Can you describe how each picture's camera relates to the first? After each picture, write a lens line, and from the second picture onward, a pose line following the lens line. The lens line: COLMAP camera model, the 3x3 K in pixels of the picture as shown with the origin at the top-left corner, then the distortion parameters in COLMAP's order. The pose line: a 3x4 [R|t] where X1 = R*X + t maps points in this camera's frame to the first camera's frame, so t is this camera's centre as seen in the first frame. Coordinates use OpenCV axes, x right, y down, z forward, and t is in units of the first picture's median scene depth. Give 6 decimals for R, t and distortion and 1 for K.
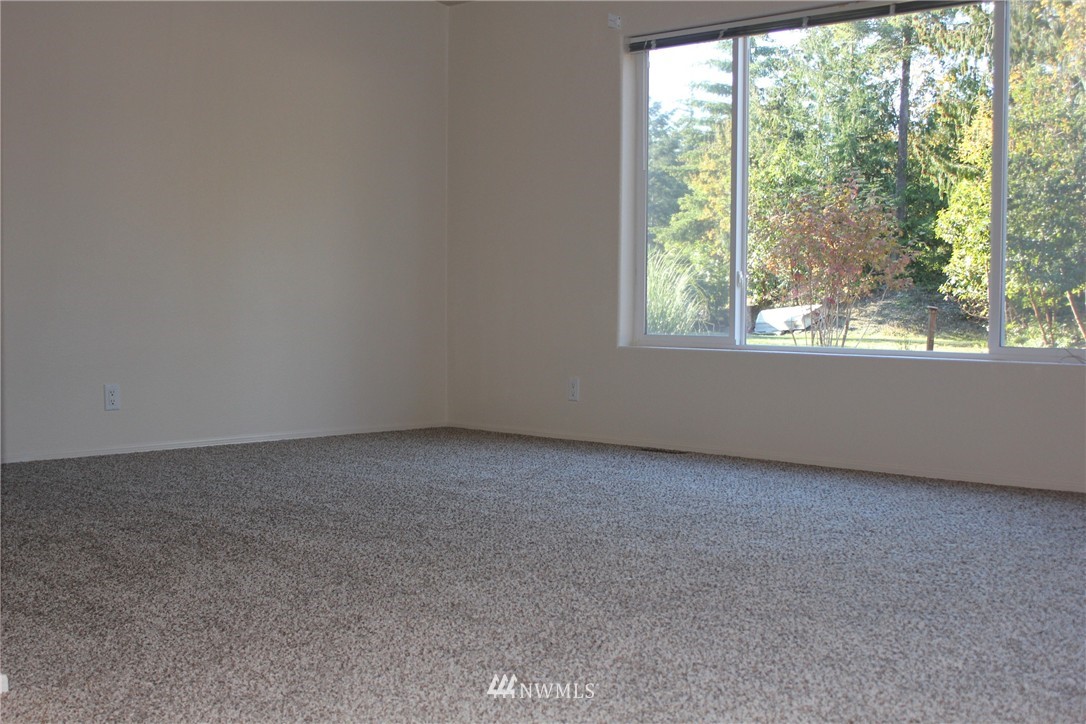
lens RADIAL K [[1381.7, 0, 542.6], [0, 1381.7, 362.1], [0, 0, 1]] dist [0.009363, 0.000000]
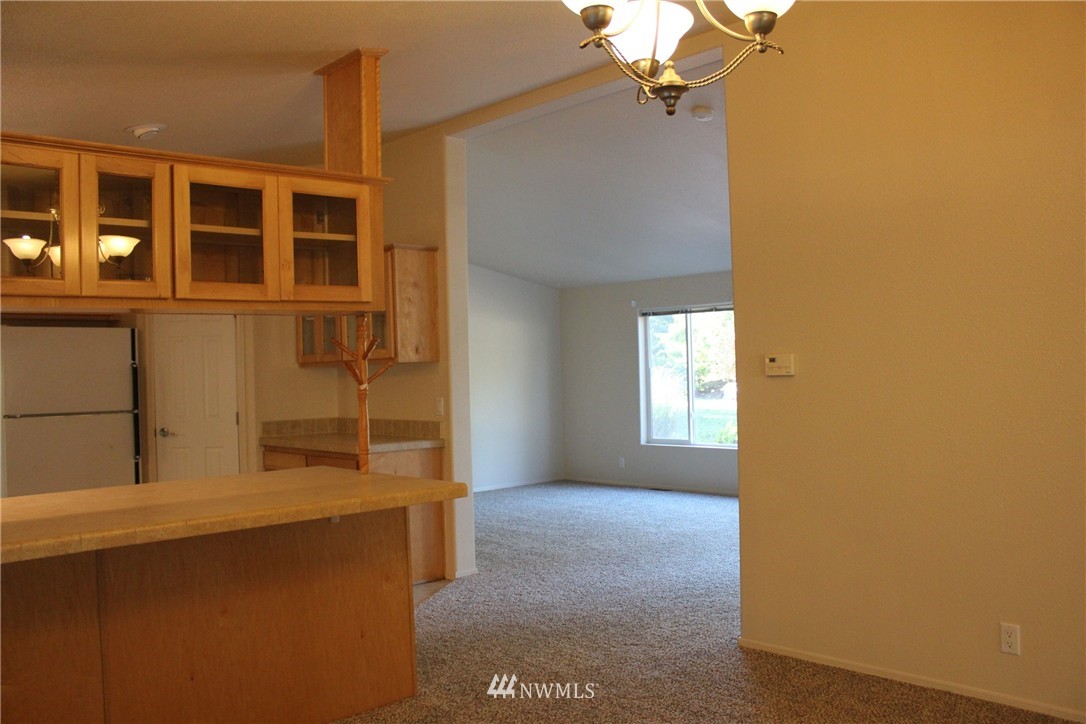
lens RADIAL K [[904.7, 0, 542.2], [0, 904.7, 361.7], [0, 0, 1]] dist [-0.127360, 0.048294]
pose [[0.998464, -0.031359, -0.045684, -0.036851], [0.028756, 0.997985, -0.056562, -0.069072], [0.047366, 0.055162, 0.997353, -0.517716]]
